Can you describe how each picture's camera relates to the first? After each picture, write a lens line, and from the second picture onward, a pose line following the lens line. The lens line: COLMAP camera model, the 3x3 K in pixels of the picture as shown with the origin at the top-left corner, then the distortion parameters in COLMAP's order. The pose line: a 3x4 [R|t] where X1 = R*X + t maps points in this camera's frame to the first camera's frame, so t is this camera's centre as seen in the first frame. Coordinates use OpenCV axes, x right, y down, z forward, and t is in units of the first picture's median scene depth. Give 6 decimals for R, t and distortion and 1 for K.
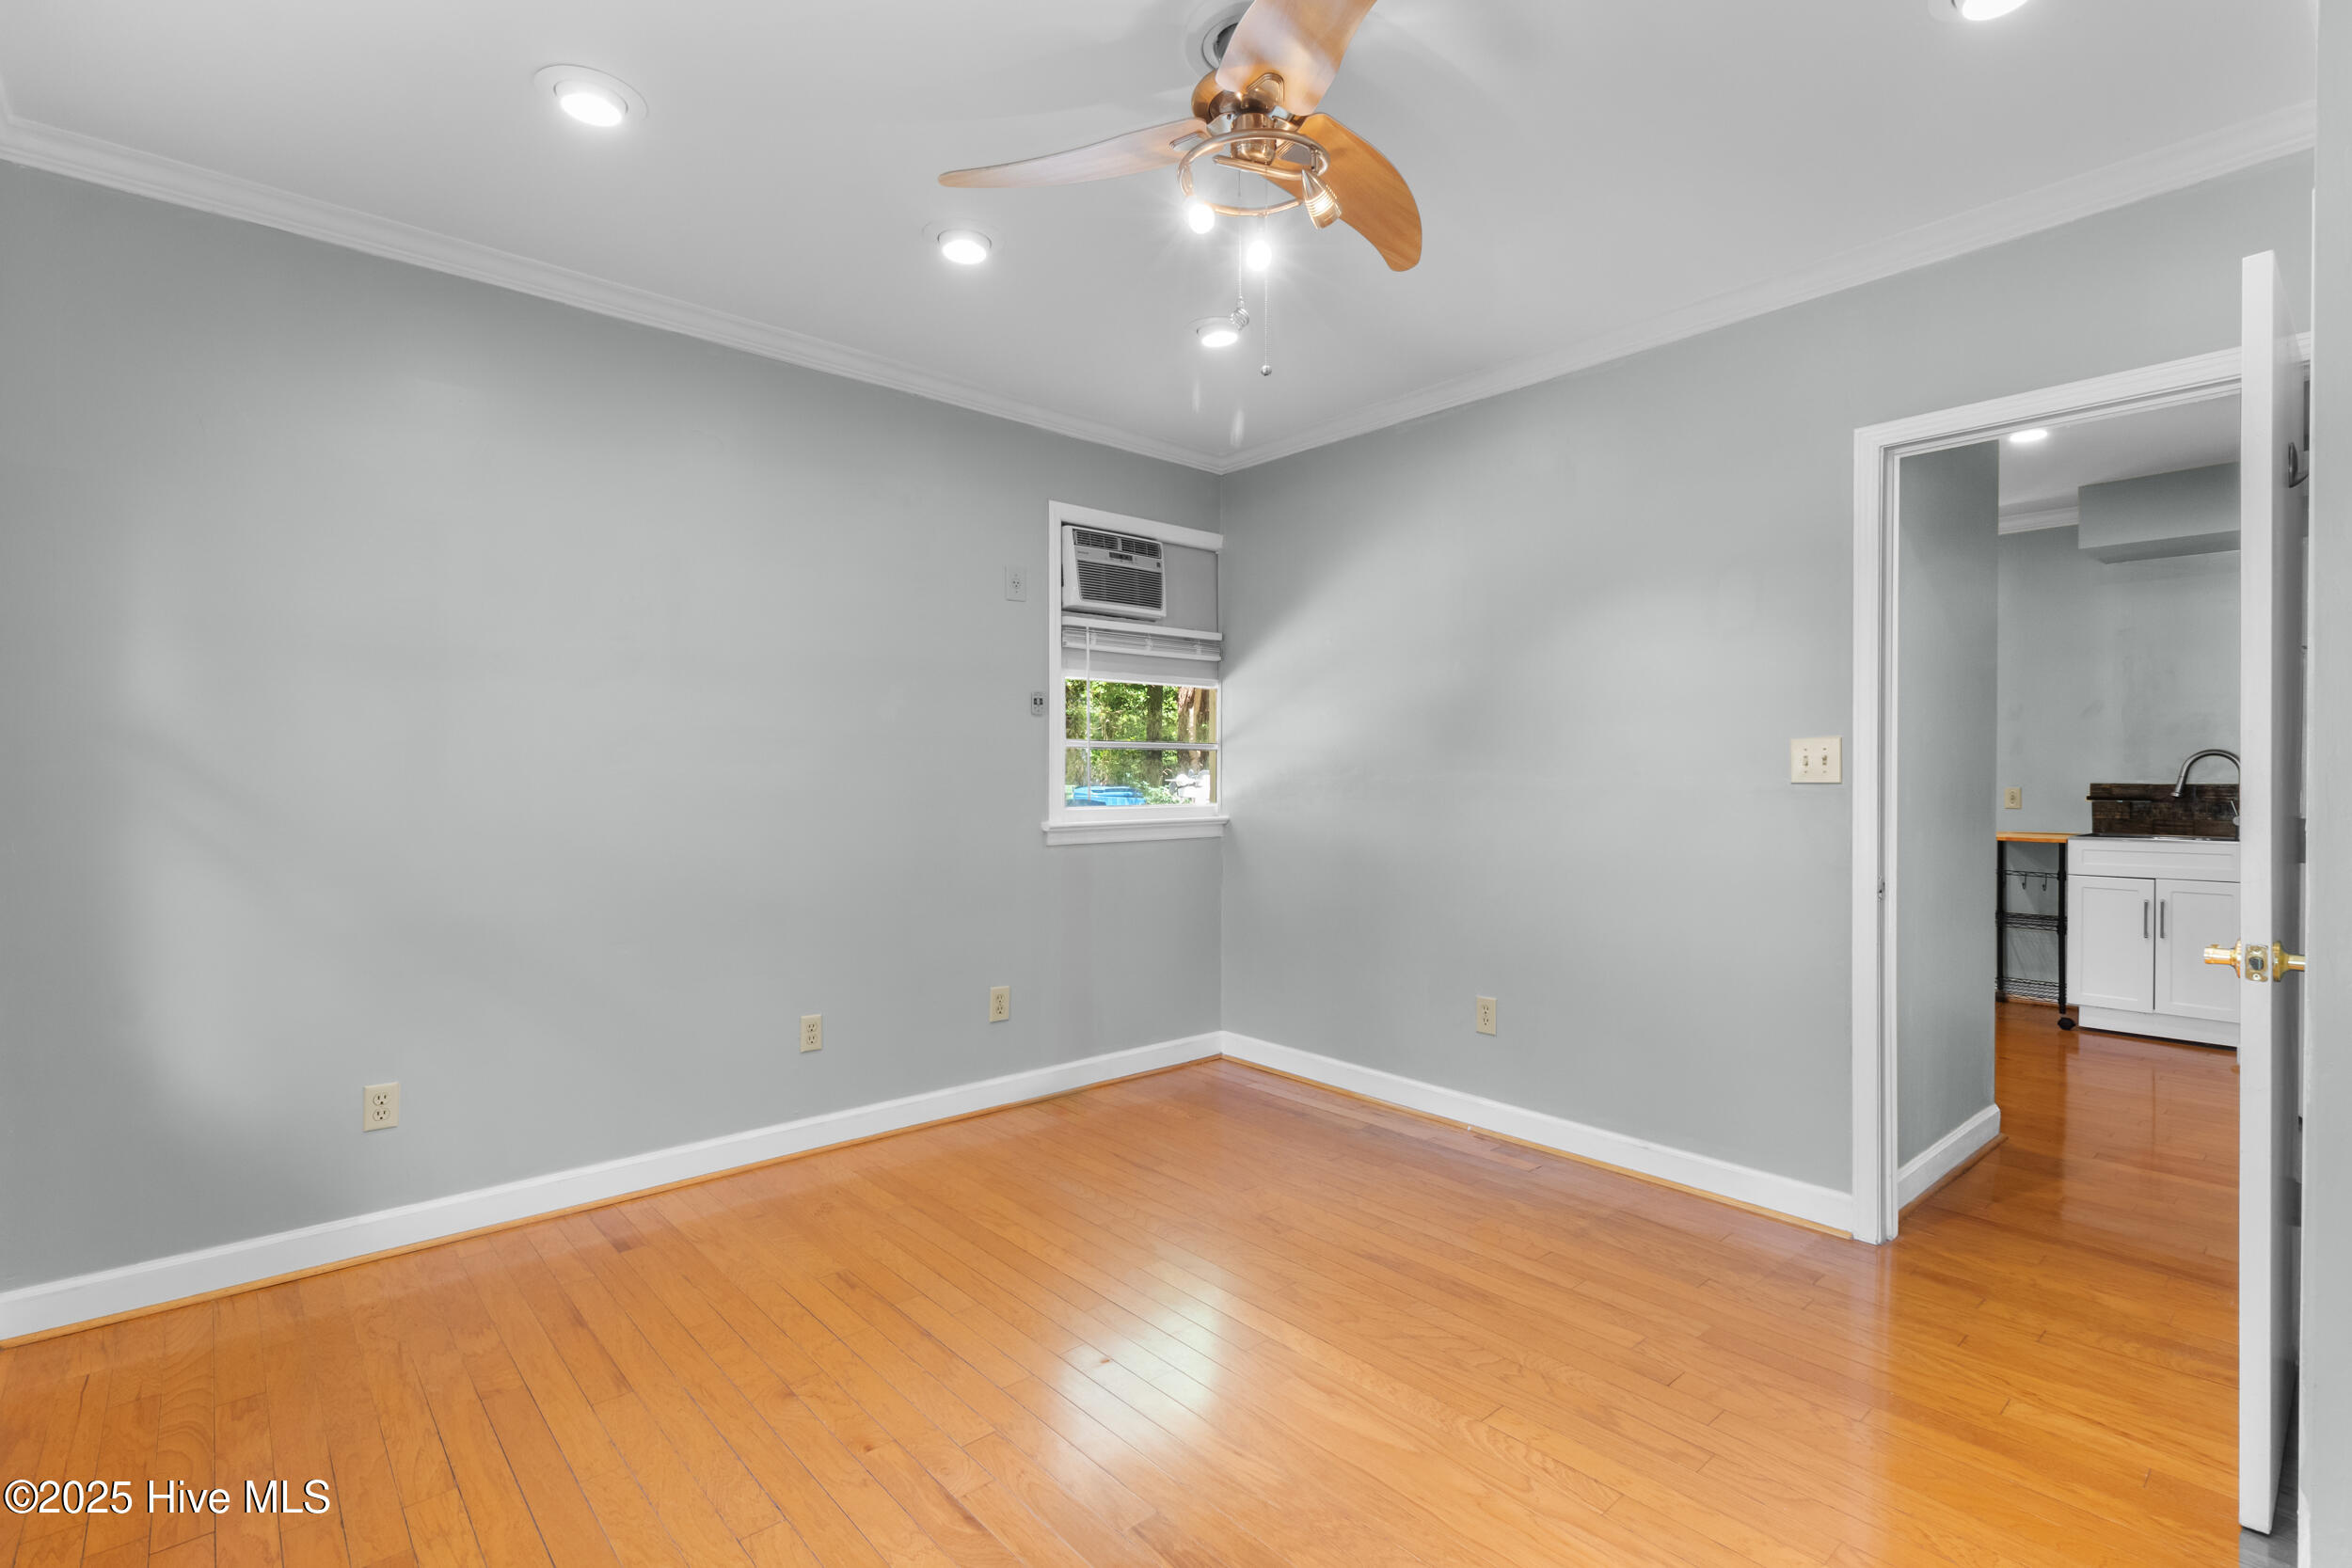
lens RADIAL K [[1093.4, 0, 1196.9], [0, 1093.4, 777.3], [0, 0, 1]] dist [0.003932, -0.000226]
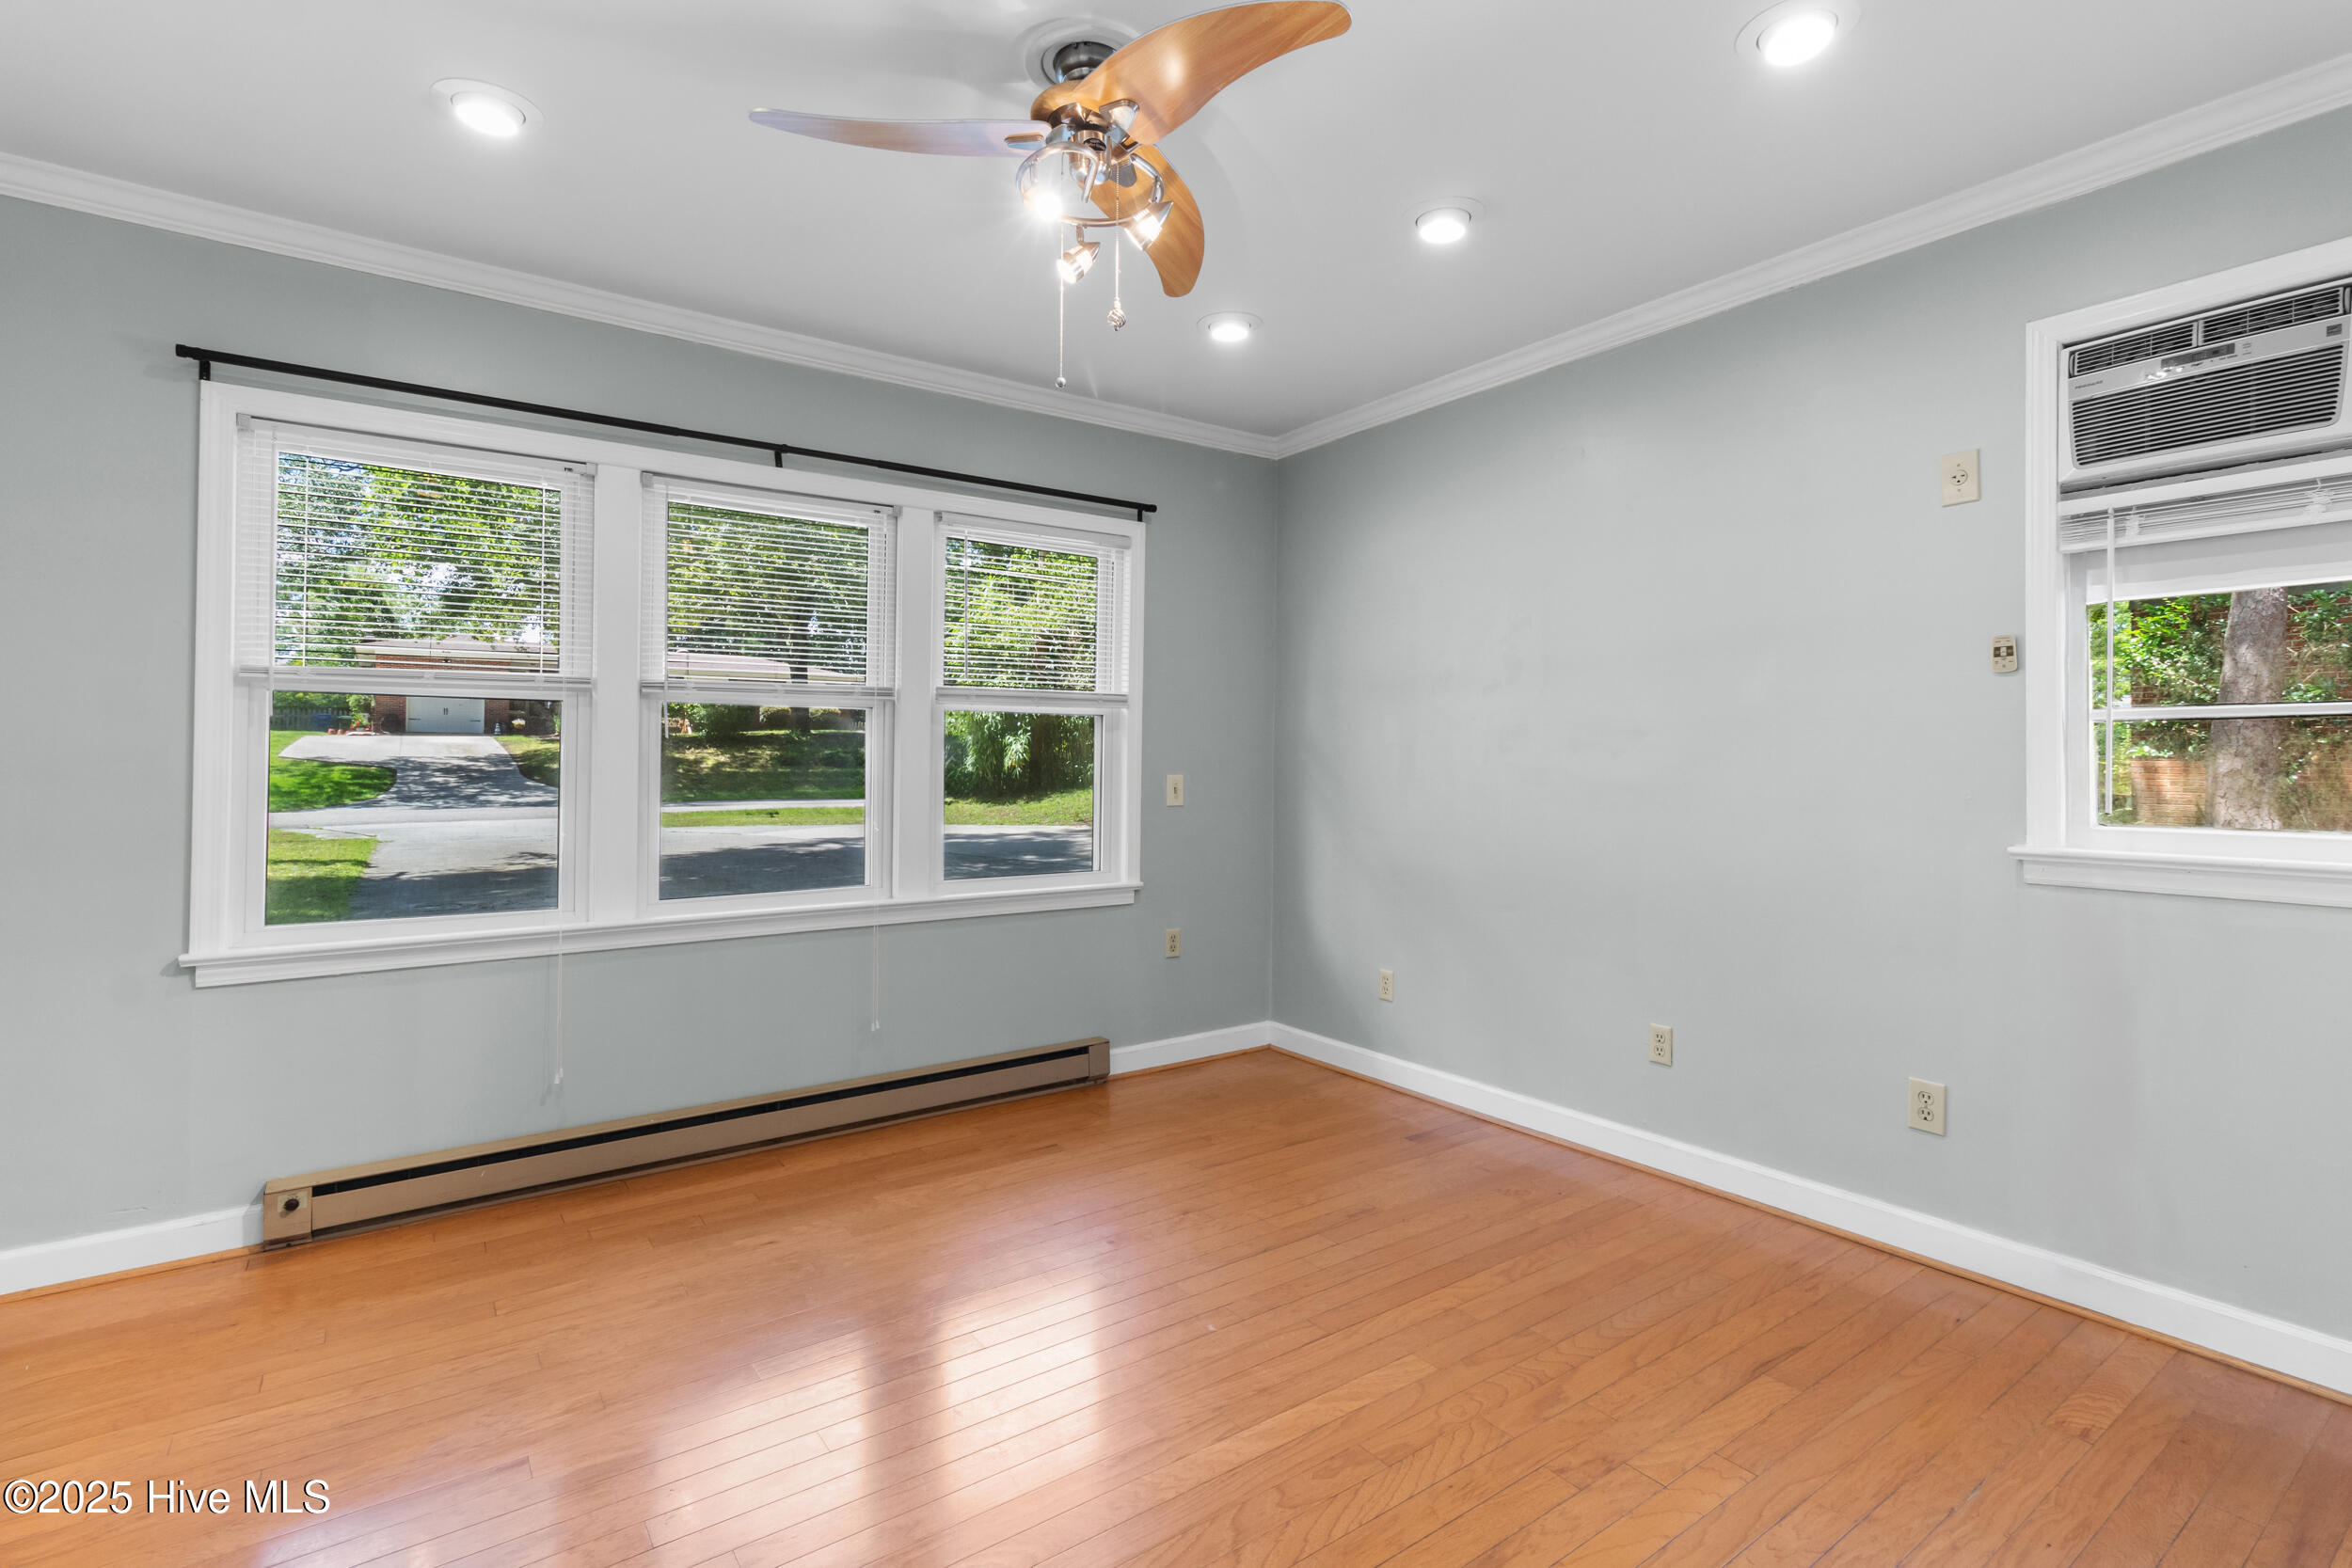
lens RADIAL K [[1120.9, 0, 1200.7], [0, 1120.9, 736.4], [0, 0, 1]] dist [0.002974, -0.000748]
pose [[-0.107782, -0.019326, -0.993987, 0.668938], [-0.001311, 0.999813, -0.019297, -0.008780], [0.994174, -0.000777, -0.107787, 0.744646]]
